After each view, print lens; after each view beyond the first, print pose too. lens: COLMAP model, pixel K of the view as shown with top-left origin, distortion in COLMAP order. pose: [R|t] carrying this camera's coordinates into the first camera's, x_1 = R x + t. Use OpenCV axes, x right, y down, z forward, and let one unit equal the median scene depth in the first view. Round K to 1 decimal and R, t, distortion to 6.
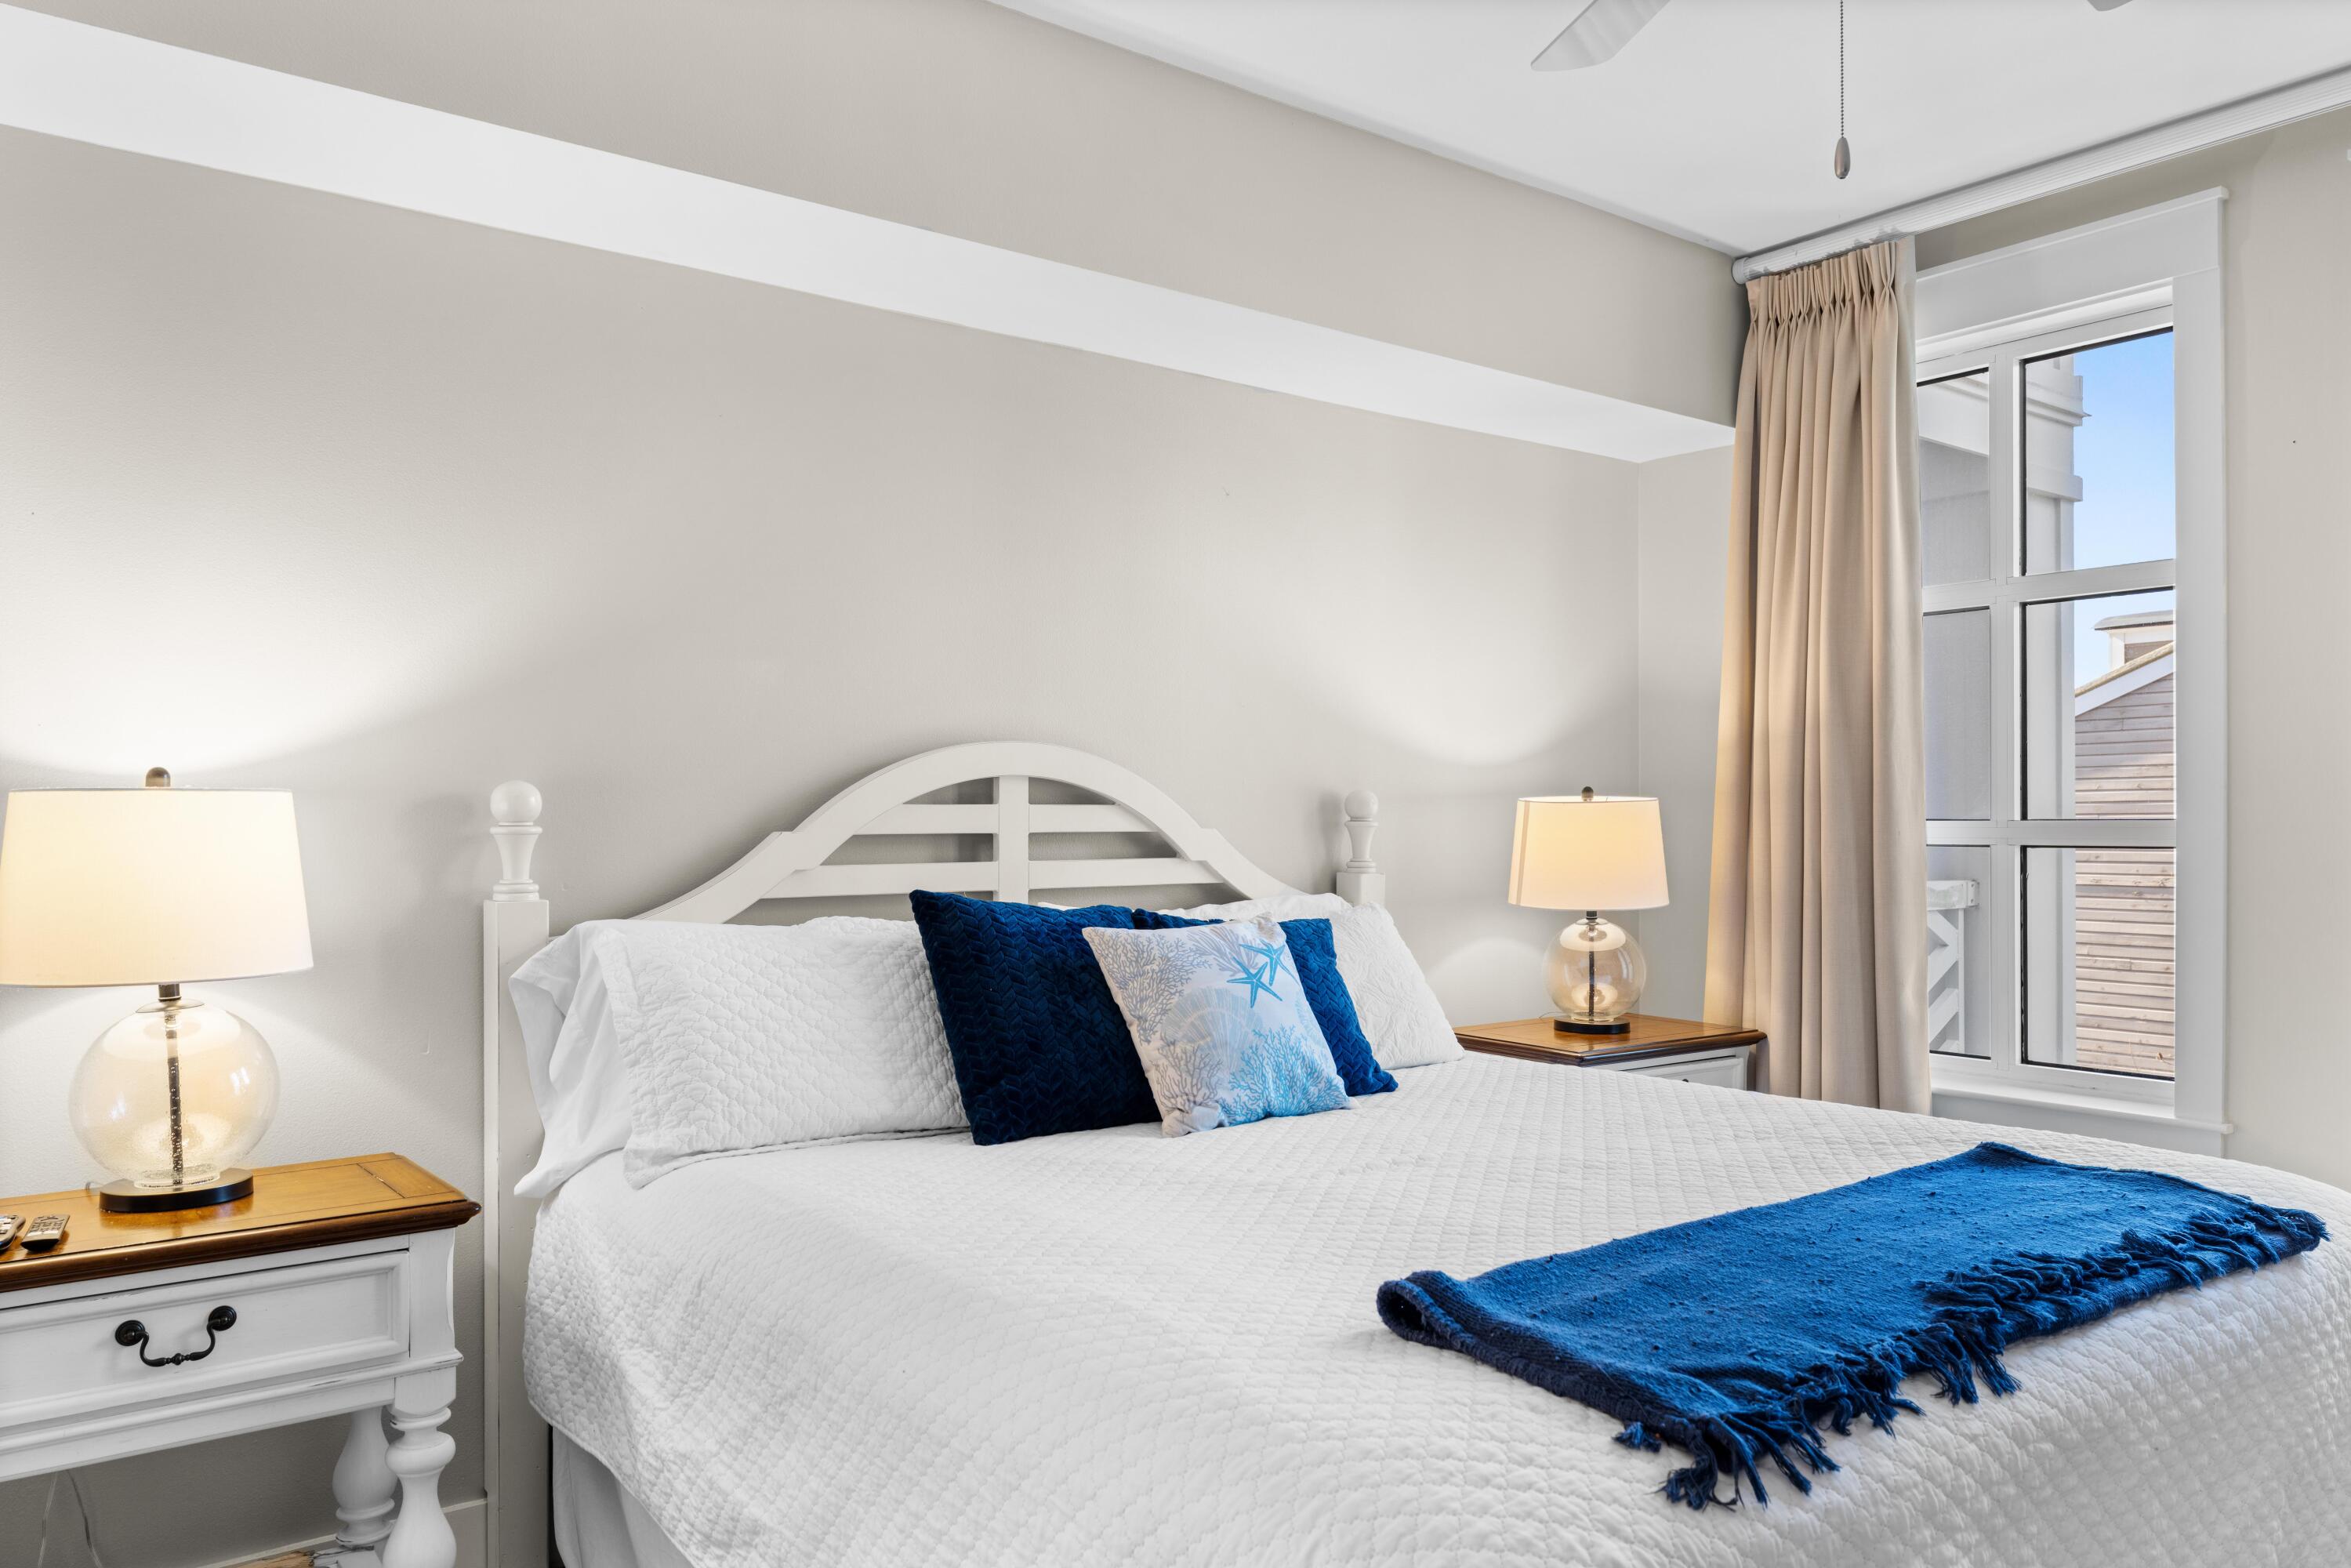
lens RADIAL K [[1613.8, 0, 1154.2], [0, 1613.8, 736.1], [0, 0, 1]] dist [0.004792, -0.009653]
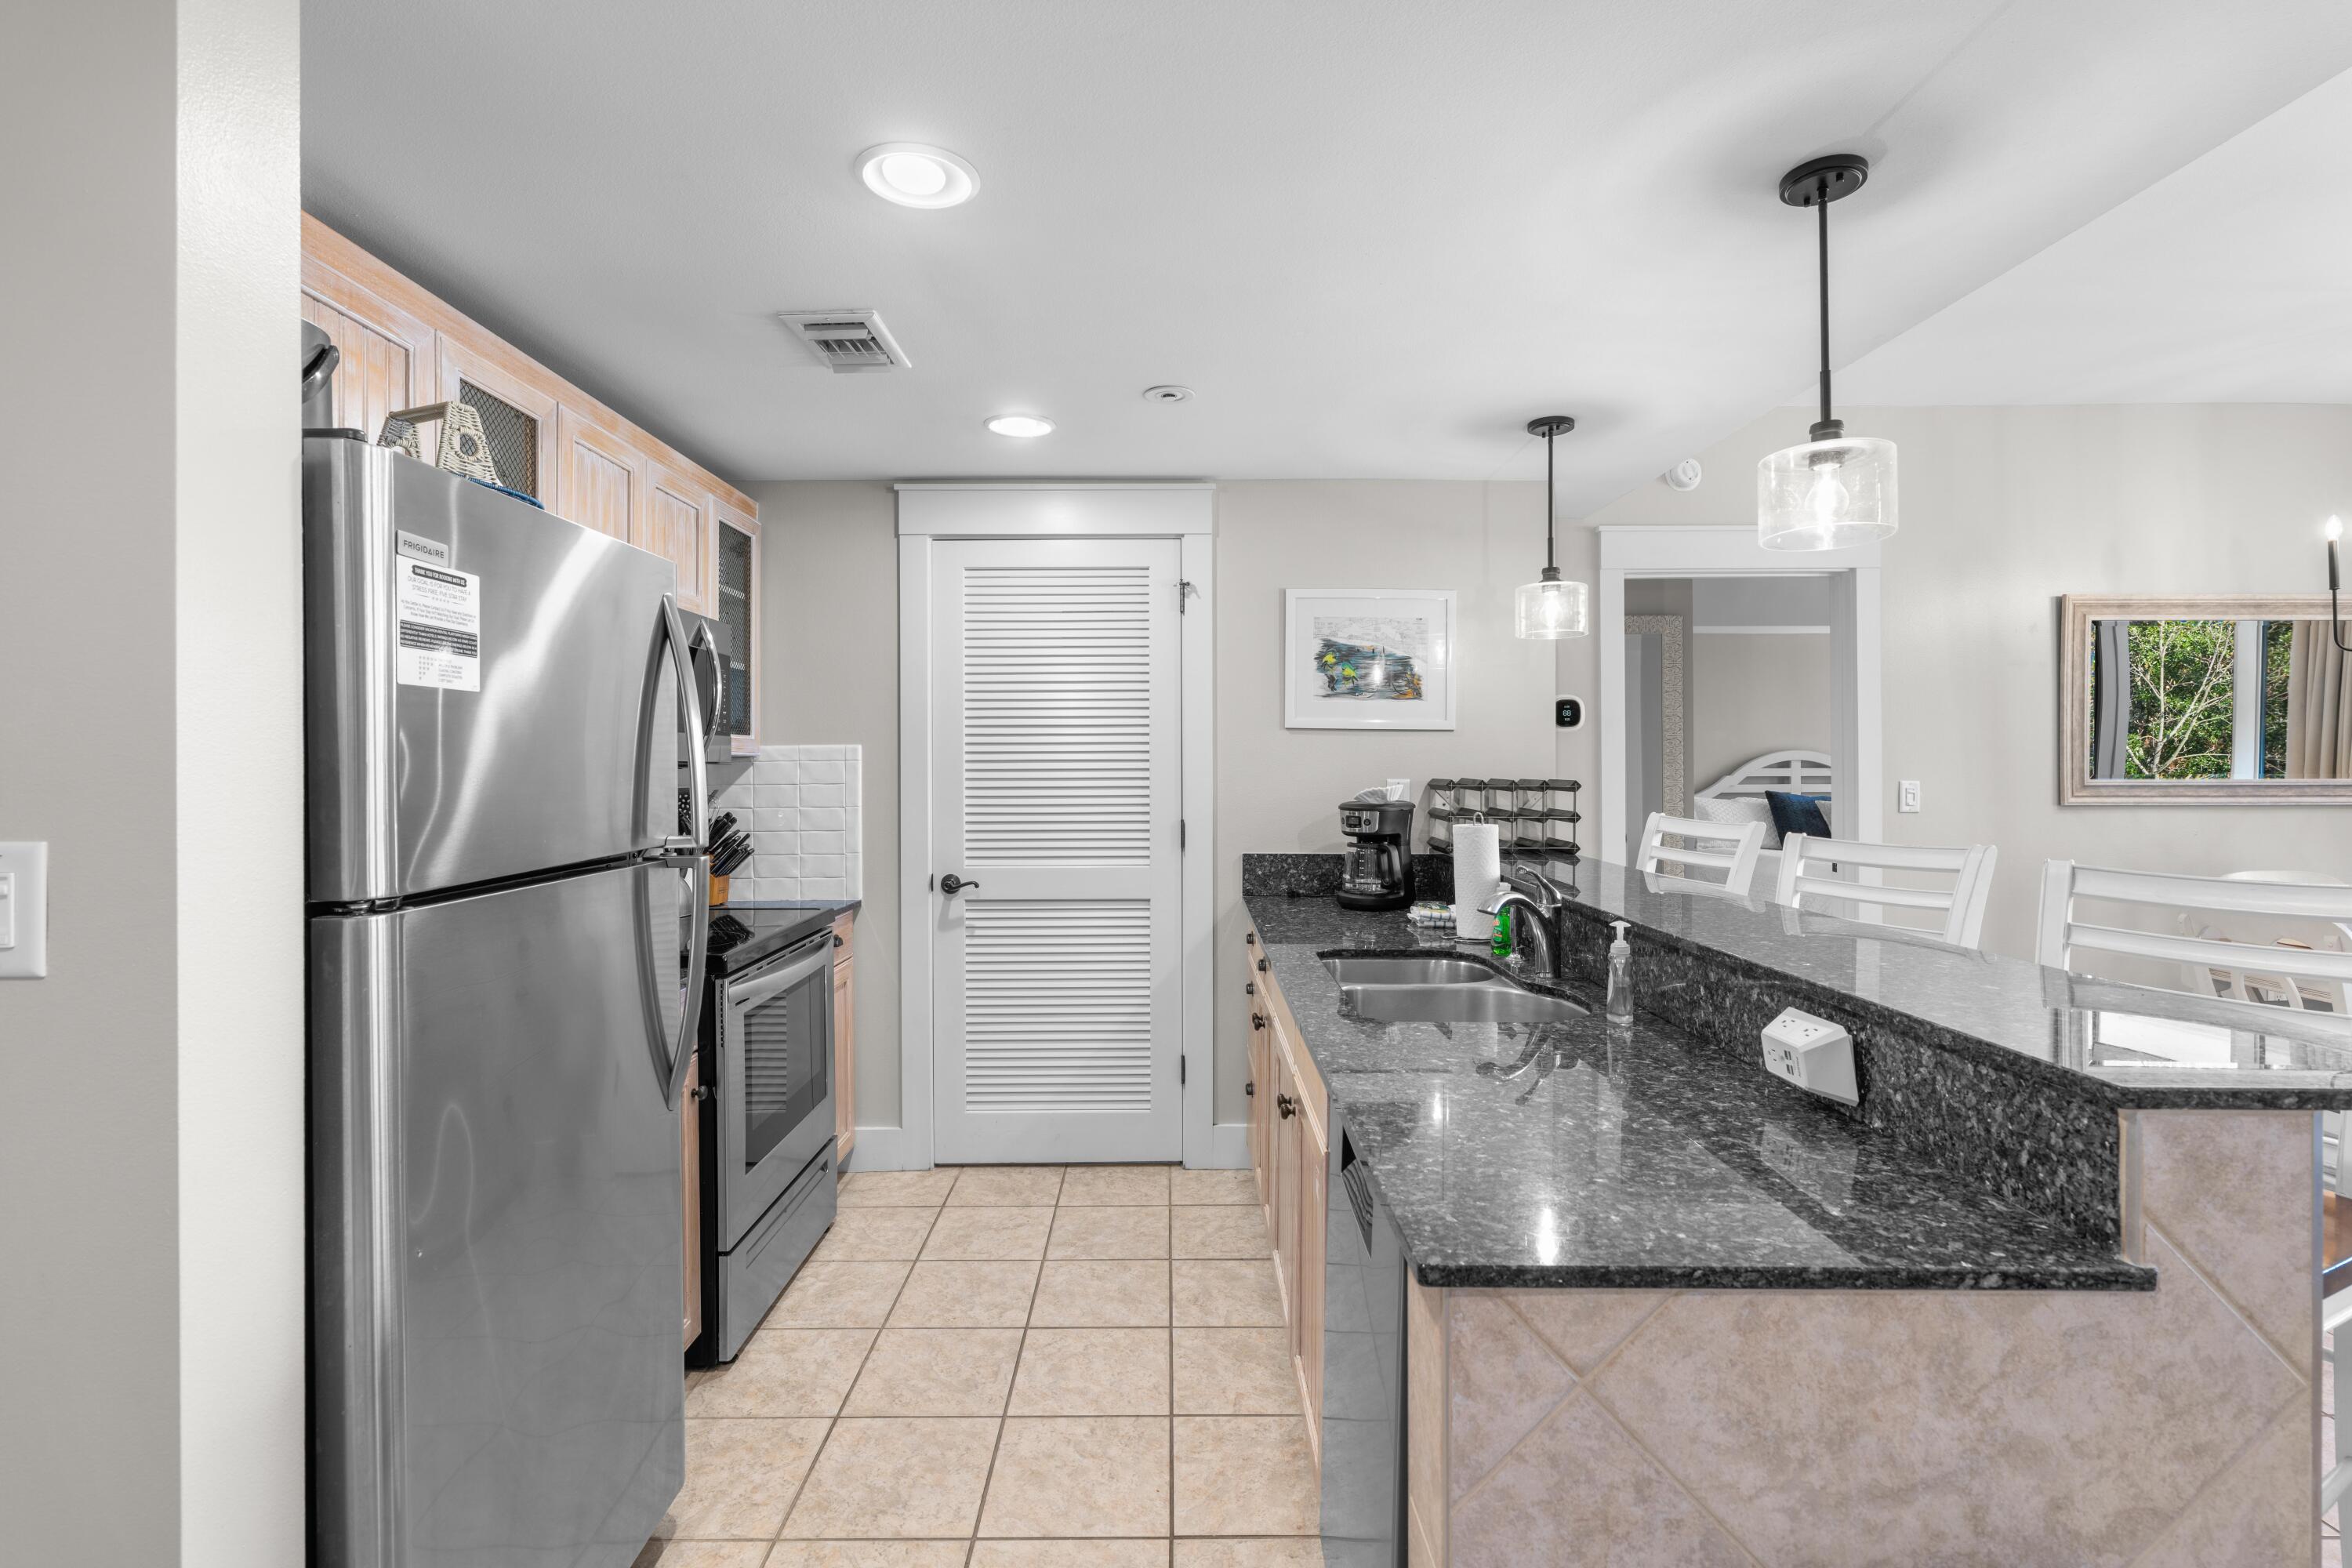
lens RADIAL K [[1069.9, 0, 1176.1], [0, 1069.9, 775.3], [0, 0, 1]] dist [-0.008395, 0.003570]
pose [[0.801759, 0.005090, -0.597626, 0.241262], [0.026366, 0.998689, 0.043878, -0.088699], [0.597066, -0.050937, 0.800574, -1.841233]]
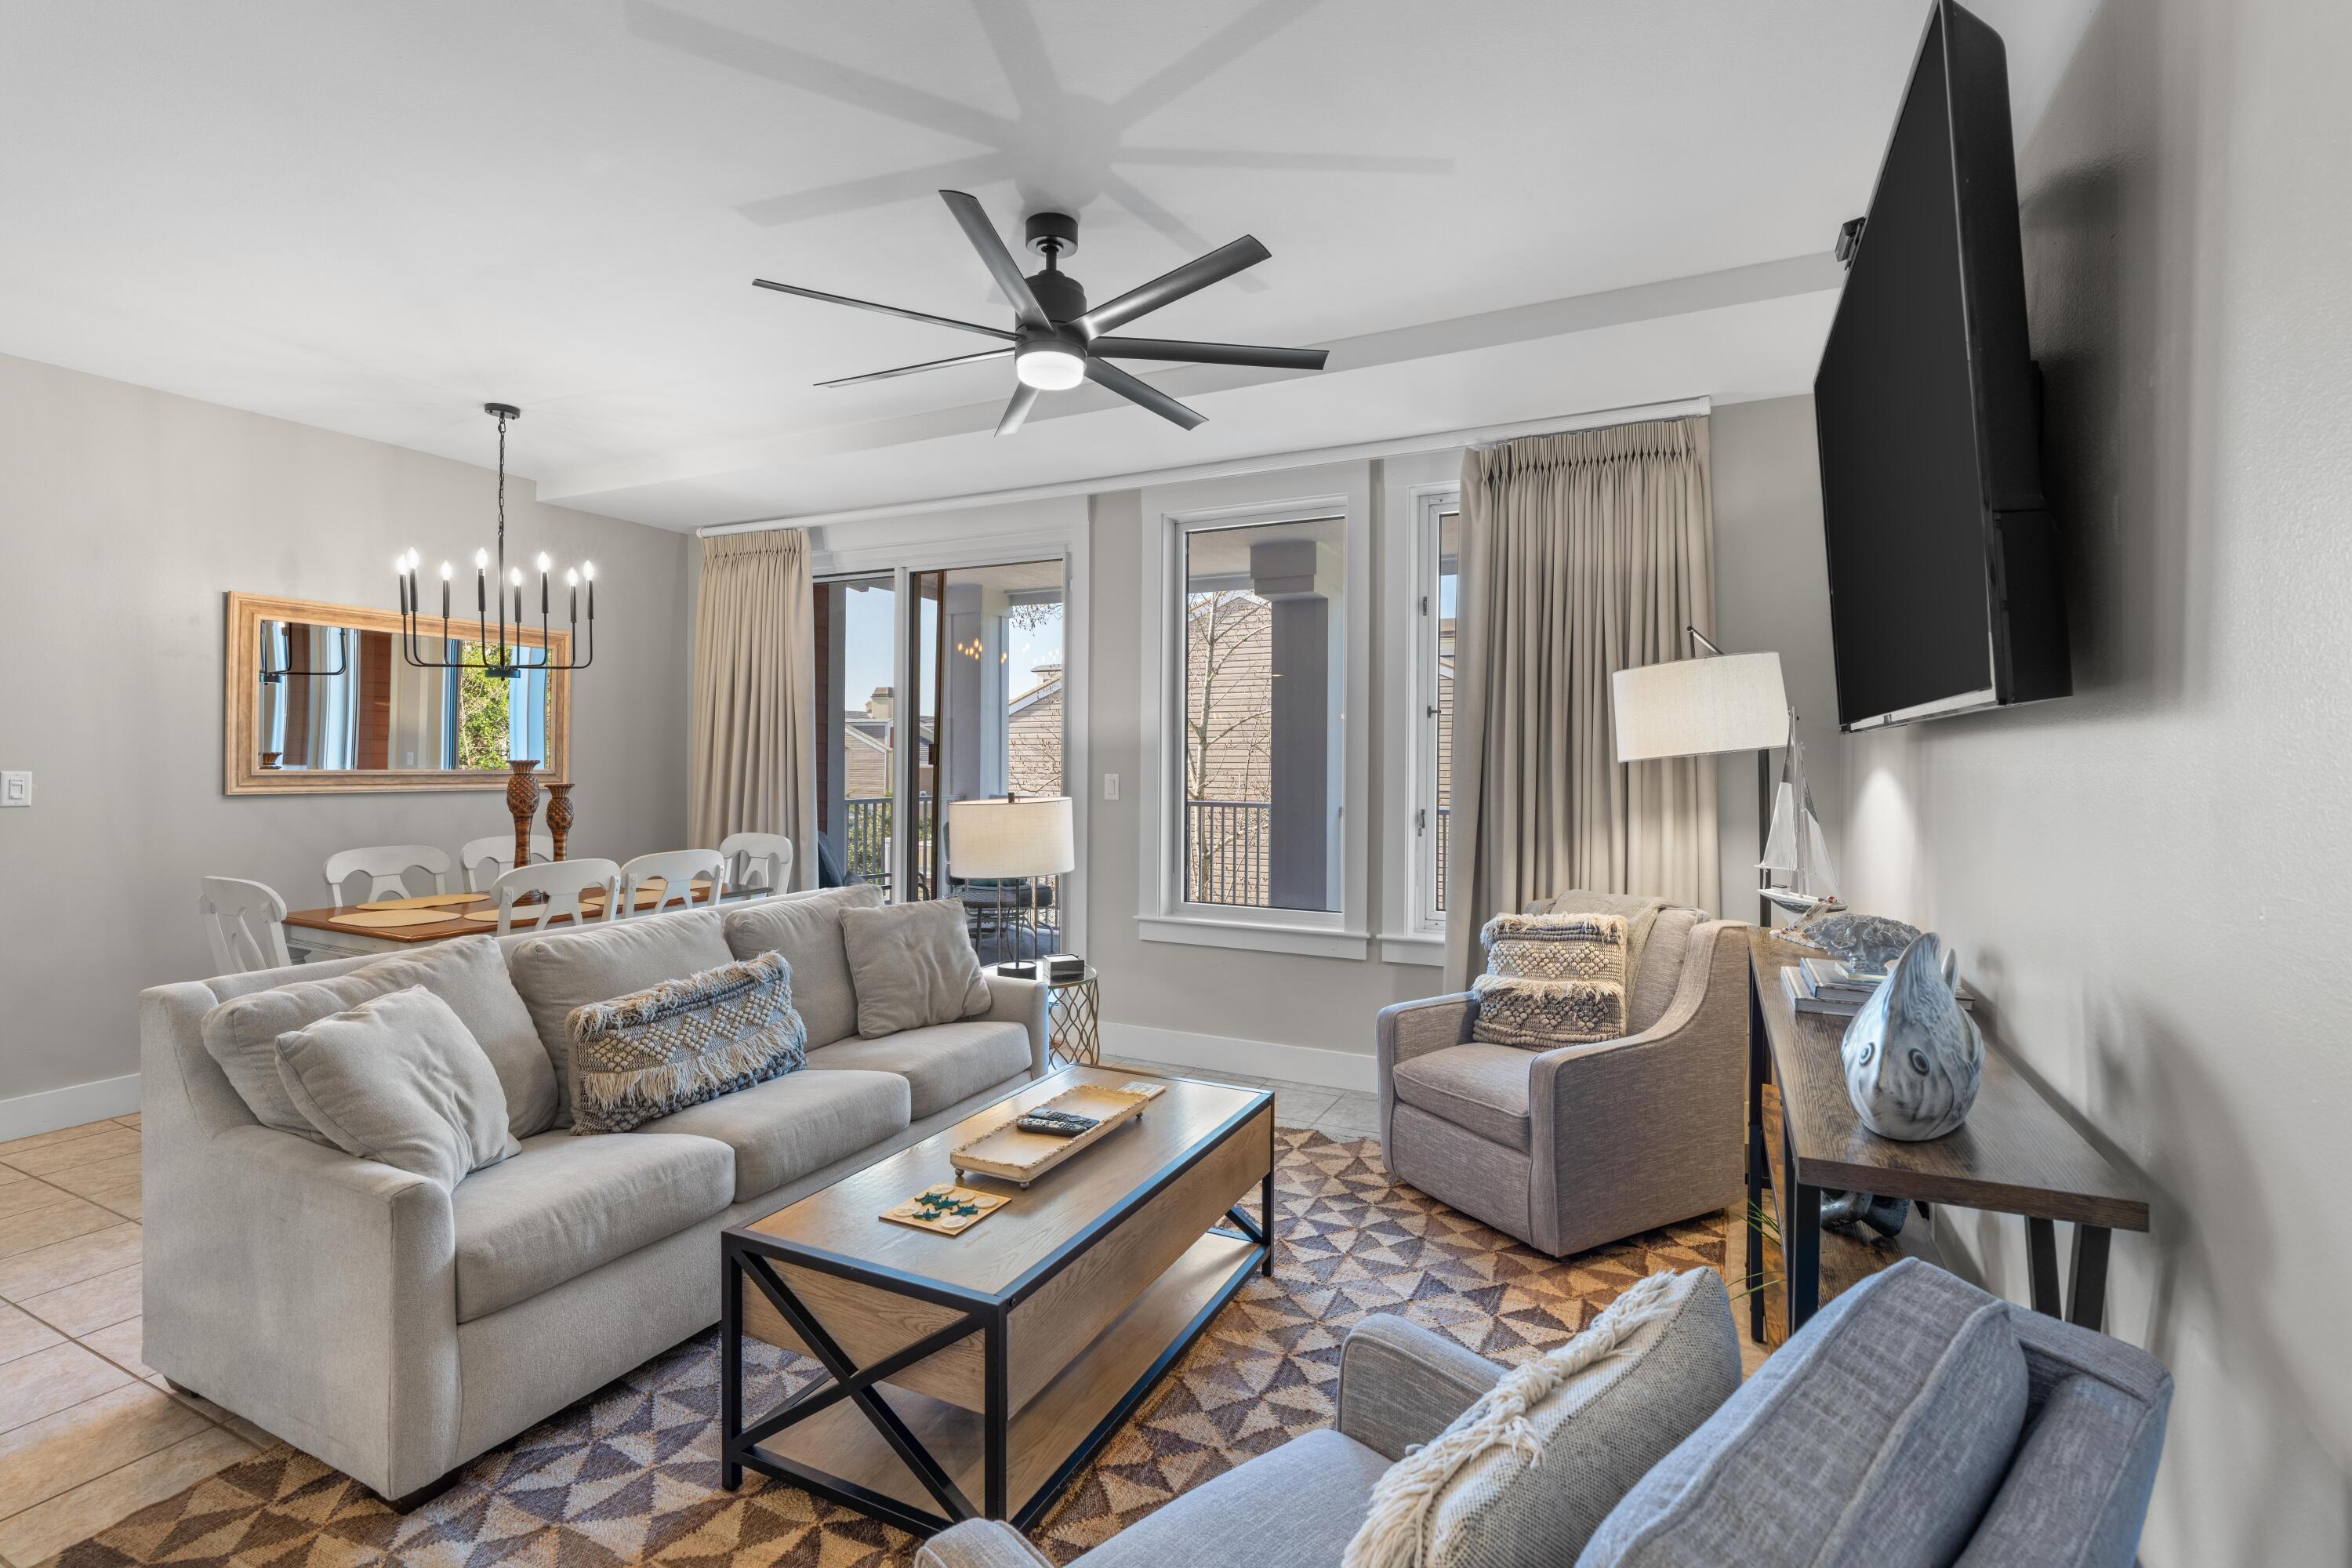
lens RADIAL K [[1069.9, 0, 1171.9], [0, 1069.9, 758.0], [0, 0, 1]] dist [-0.008395, 0.003570]
pose [[0.894751, 0.012257, 0.446397, 0.821446], [-0.030468, 0.998969, 0.033641, -0.094806], [-0.445524, -0.043701, 0.894203, -1.888481]]
